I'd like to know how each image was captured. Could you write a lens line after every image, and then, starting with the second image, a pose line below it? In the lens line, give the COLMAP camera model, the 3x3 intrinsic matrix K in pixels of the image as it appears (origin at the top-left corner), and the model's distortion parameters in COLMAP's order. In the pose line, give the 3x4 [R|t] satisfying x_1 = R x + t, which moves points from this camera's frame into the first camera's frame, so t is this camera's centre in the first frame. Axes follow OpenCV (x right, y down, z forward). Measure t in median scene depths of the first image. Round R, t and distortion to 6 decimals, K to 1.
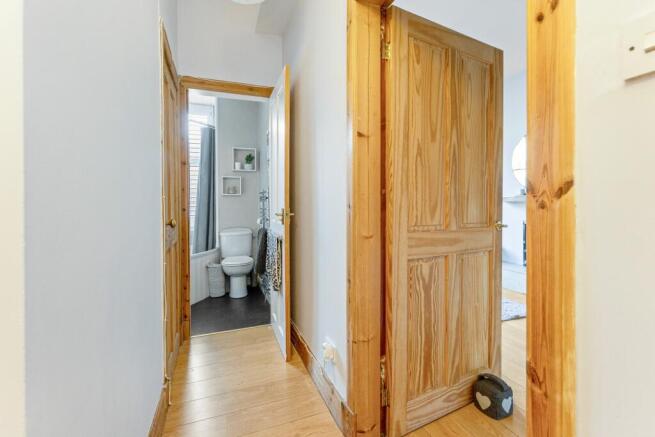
lens RADIAL K [[289.3, 0, 327.4], [0, 289.3, 210.0], [0, 0, 1]] dist [0.002222, -0.005374]
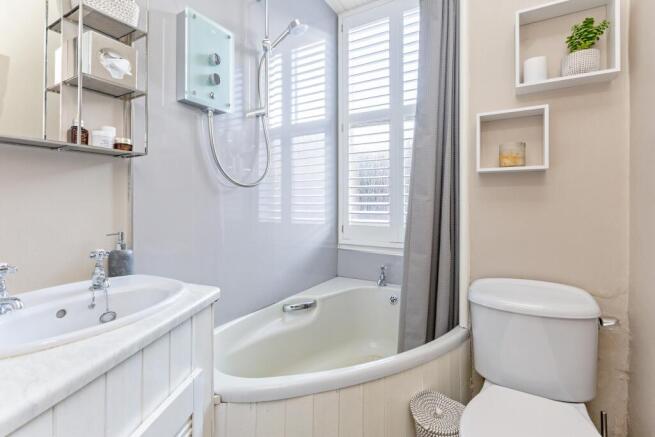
lens RADIAL K [[289.3, 0, 327.4], [0, 289.3, 210.0], [0, 0, 1]] dist [0.002222, -0.005374]
pose [[0.675605, 0.002841, -0.737258, -0.239559], [-0.006019, 0.999981, -0.001662, -0.013118], [0.737239, 0.005561, 0.675609, 0.656548]]
